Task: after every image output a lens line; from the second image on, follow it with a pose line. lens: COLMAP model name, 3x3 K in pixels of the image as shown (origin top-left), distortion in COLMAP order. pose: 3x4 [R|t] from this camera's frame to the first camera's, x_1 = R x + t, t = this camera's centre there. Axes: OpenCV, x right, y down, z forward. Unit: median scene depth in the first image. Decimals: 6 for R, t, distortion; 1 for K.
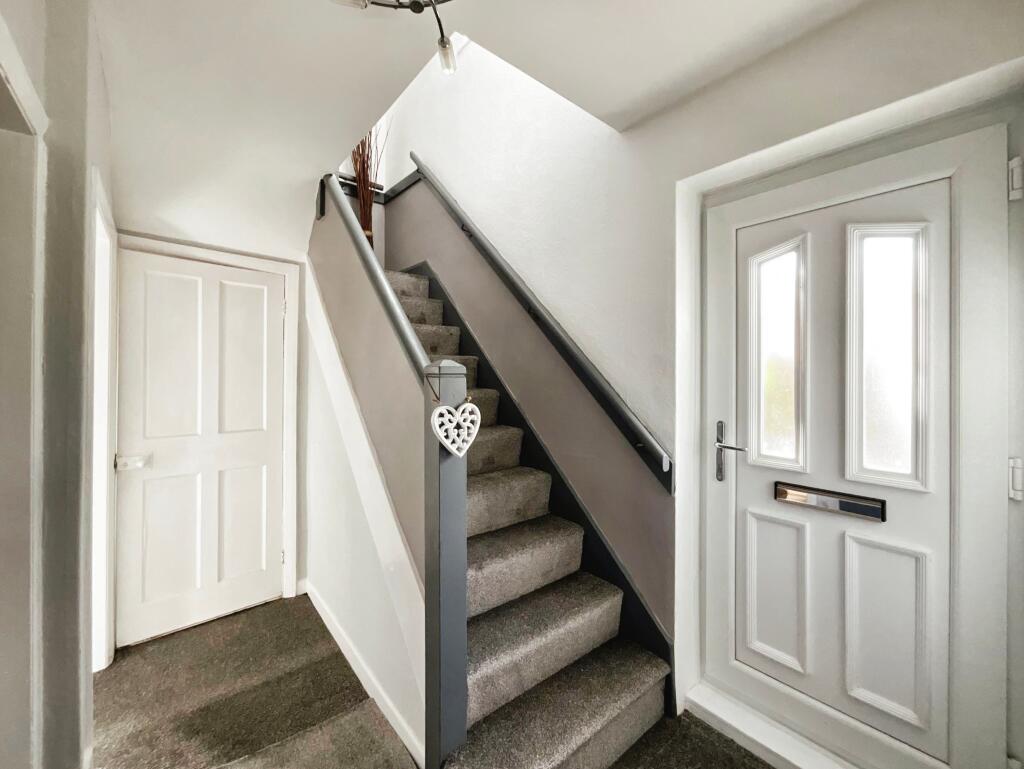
lens RADIAL K [[421.0, 0, 512.1], [0, 421.0, 381.1], [0, 0, 1]] dist [-0.001168, -0.000096]
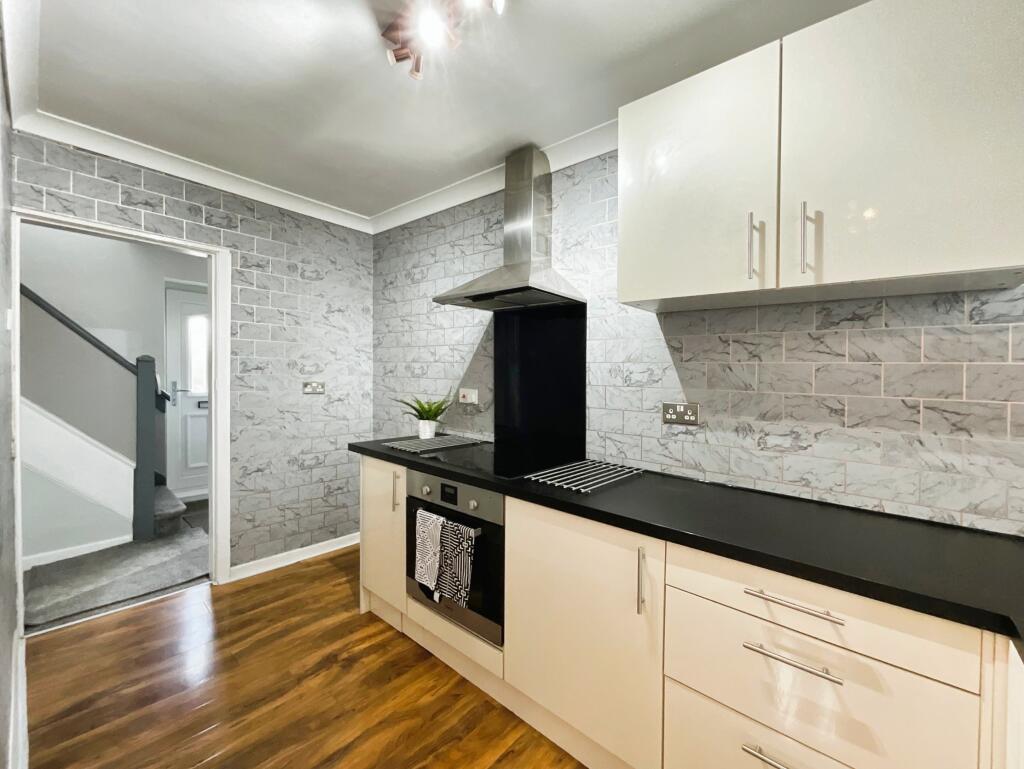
lens RADIAL K [[421.0, 0, 512.3], [0, 421.0, 380.7], [0, 0, 1]] dist [-0.001168, -0.000096]
pose [[-0.153985, -0.015262, 0.987955, -2.327208], [-0.016121, 0.999786, 0.012932, 0.035039], [-0.987942, -0.013936, -0.154198, -0.581684]]
